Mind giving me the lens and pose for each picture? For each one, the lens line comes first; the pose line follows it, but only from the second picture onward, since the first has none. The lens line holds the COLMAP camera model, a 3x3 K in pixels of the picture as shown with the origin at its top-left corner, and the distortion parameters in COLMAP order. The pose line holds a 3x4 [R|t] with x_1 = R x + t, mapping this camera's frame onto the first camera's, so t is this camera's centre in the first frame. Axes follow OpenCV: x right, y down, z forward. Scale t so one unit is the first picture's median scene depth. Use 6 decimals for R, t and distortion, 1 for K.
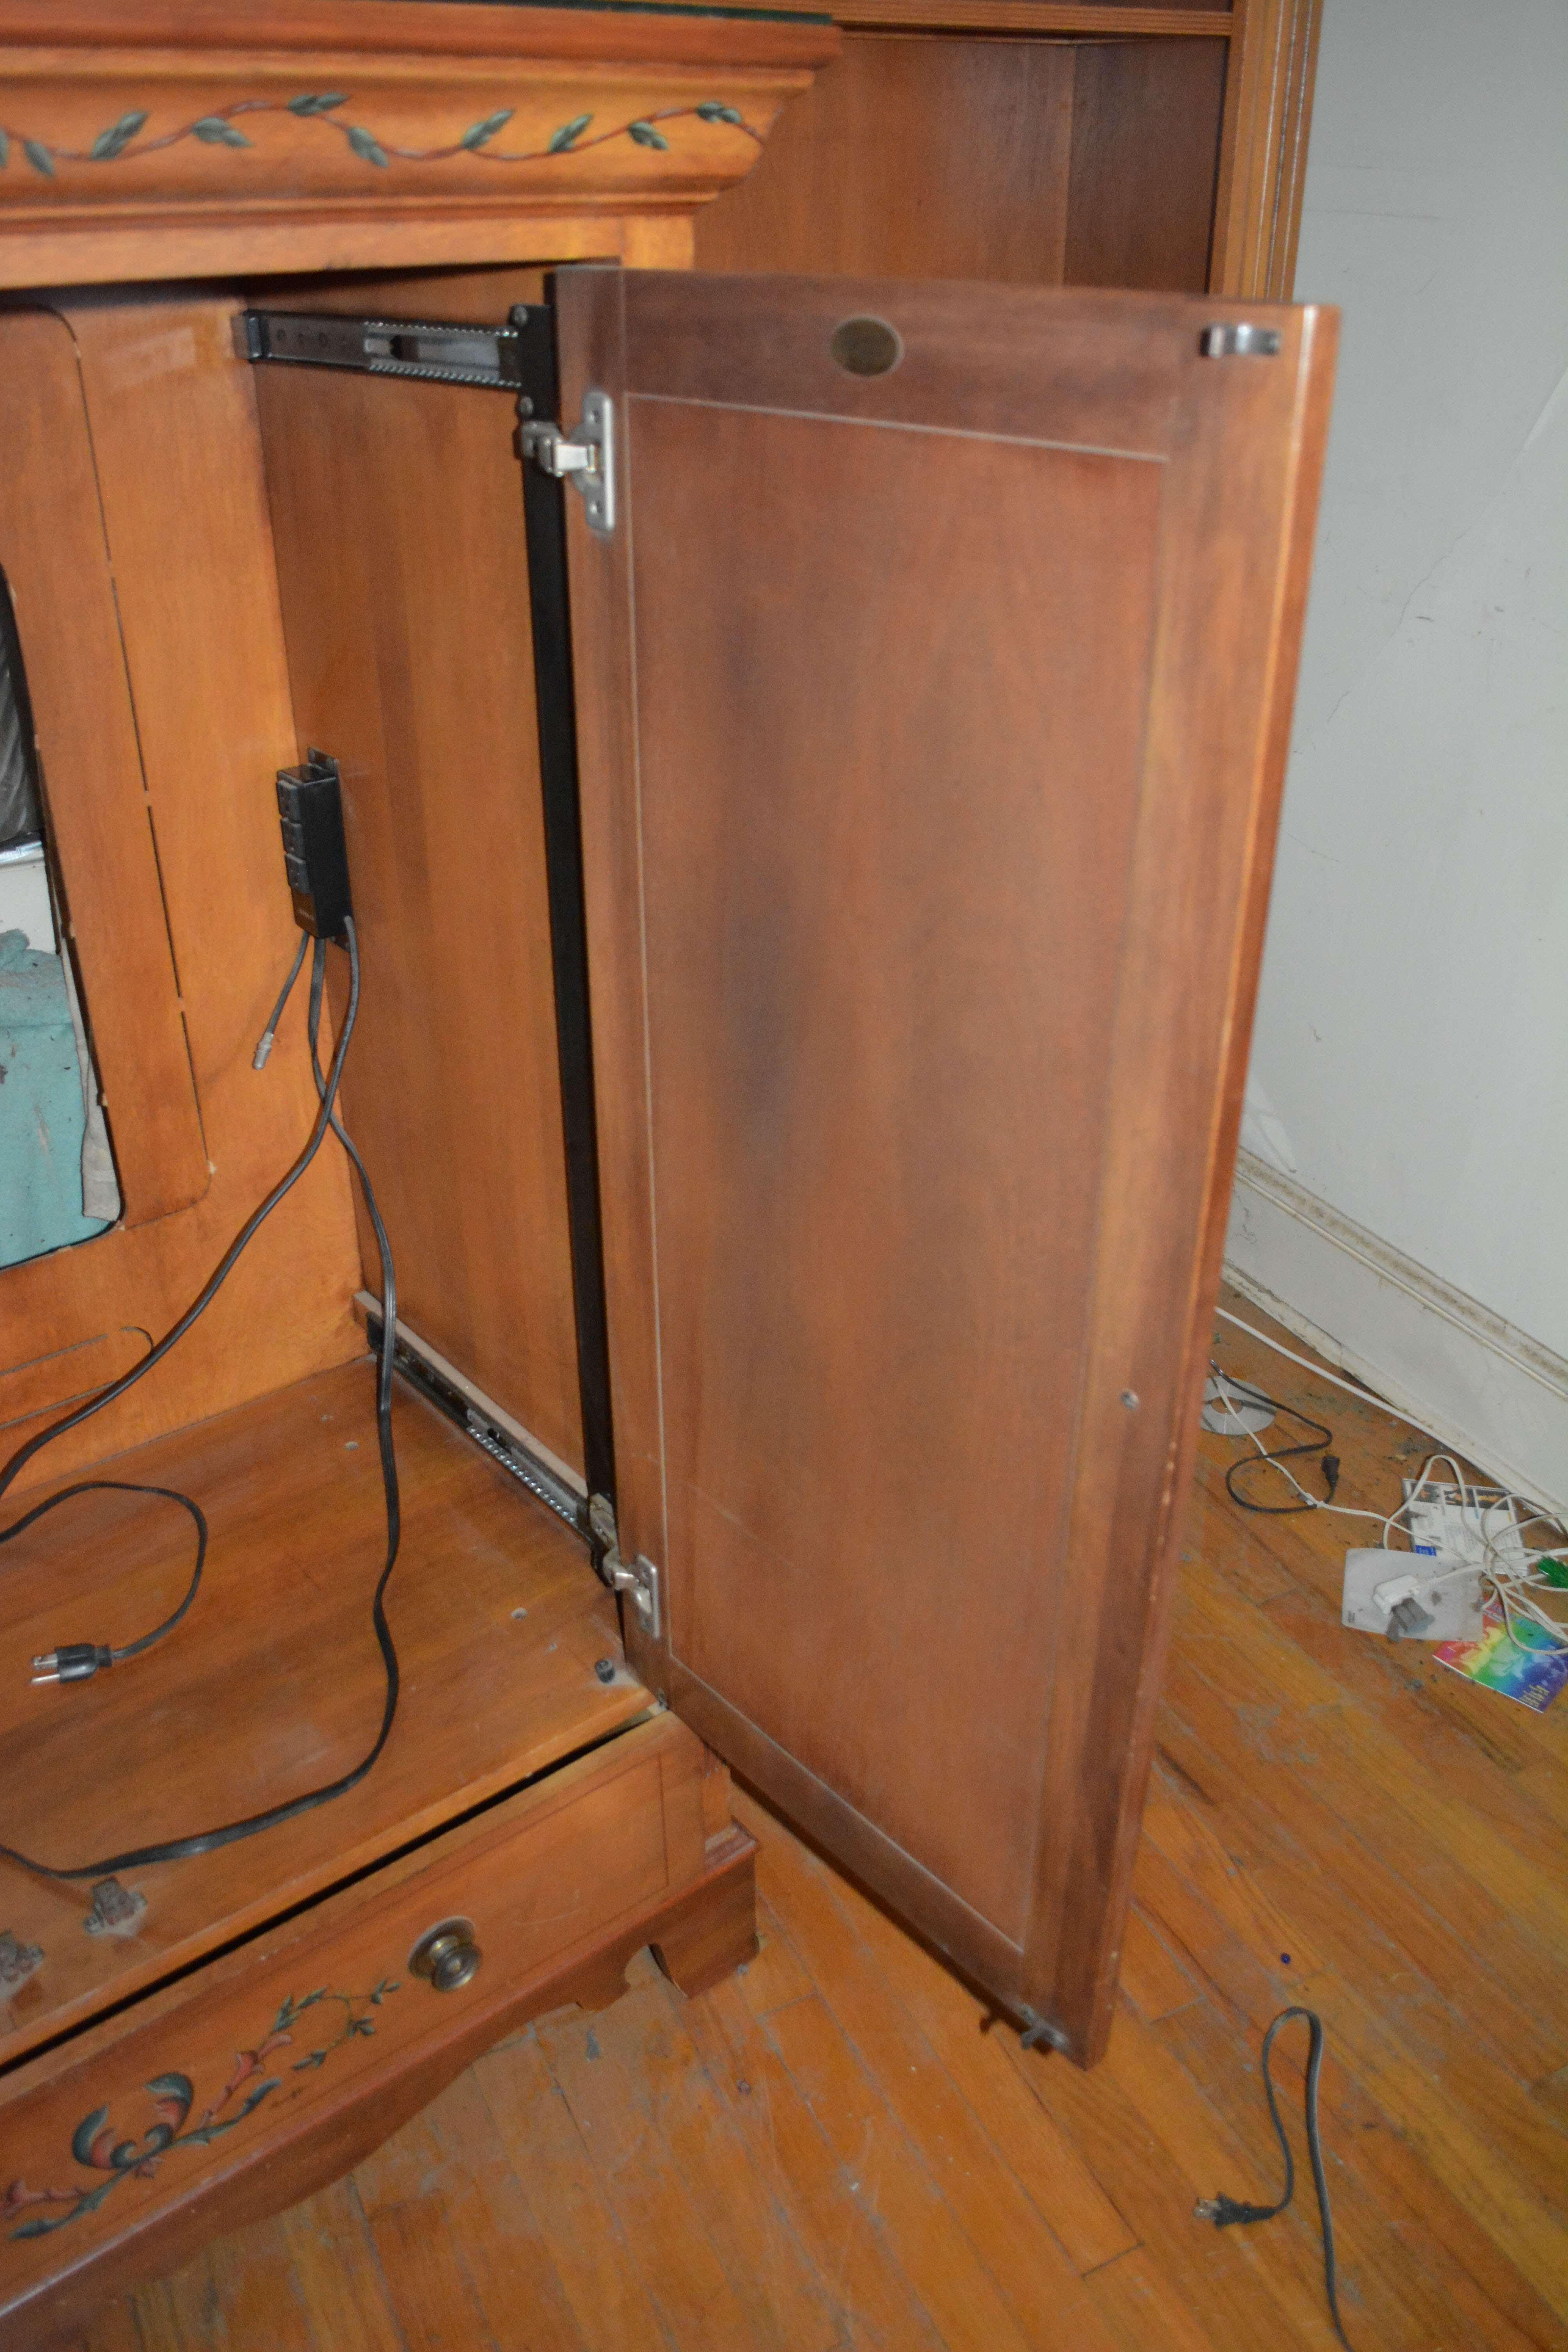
lens RADIAL K [[1849.5, 0, 794.0], [0, 1849.5, 1165.2], [0, 0, 1]] dist [-0.088726, 0.019448]
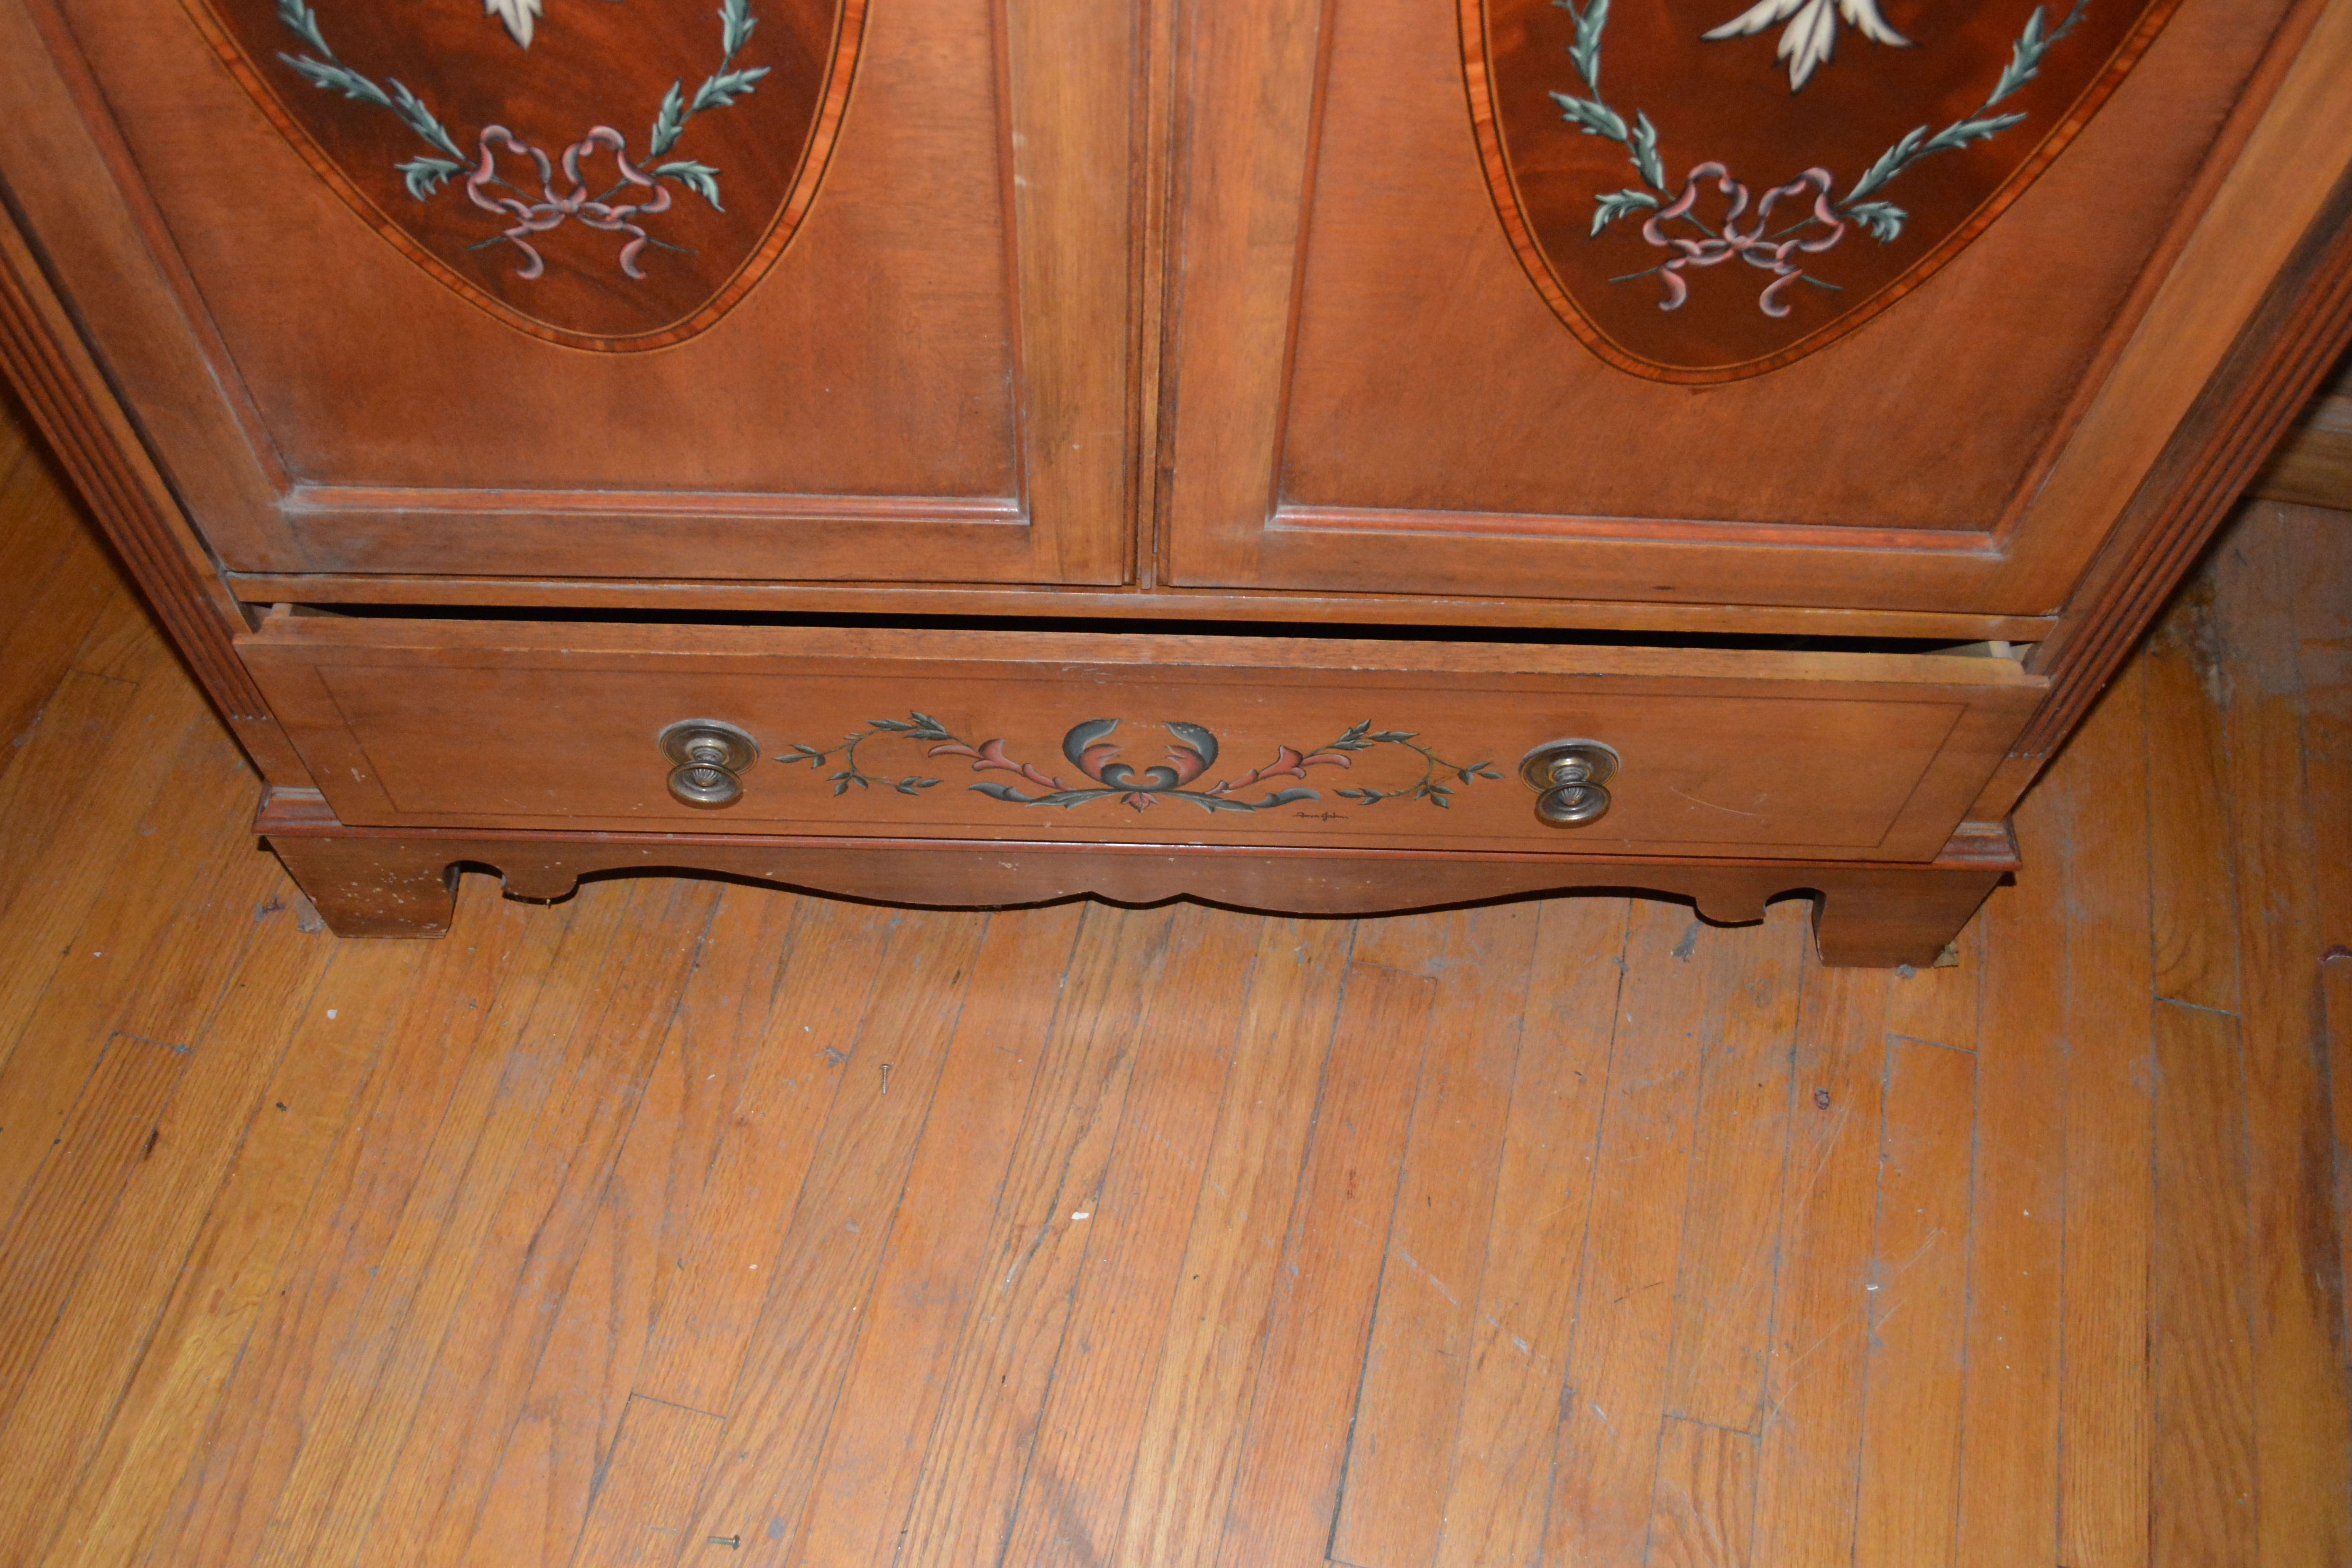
lens RADIAL K [[2011.2, 0, 1164.5], [0, 2011.2, 797.6], [0, 0, 1]] dist [-0.086435, 0.018473]
pose [[0.766034, 0.560152, -0.315312, -0.055389], [-0.327090, 0.761952, 0.558964, 0.032618], [0.553357, -0.325050, 0.766902, 0.275064]]
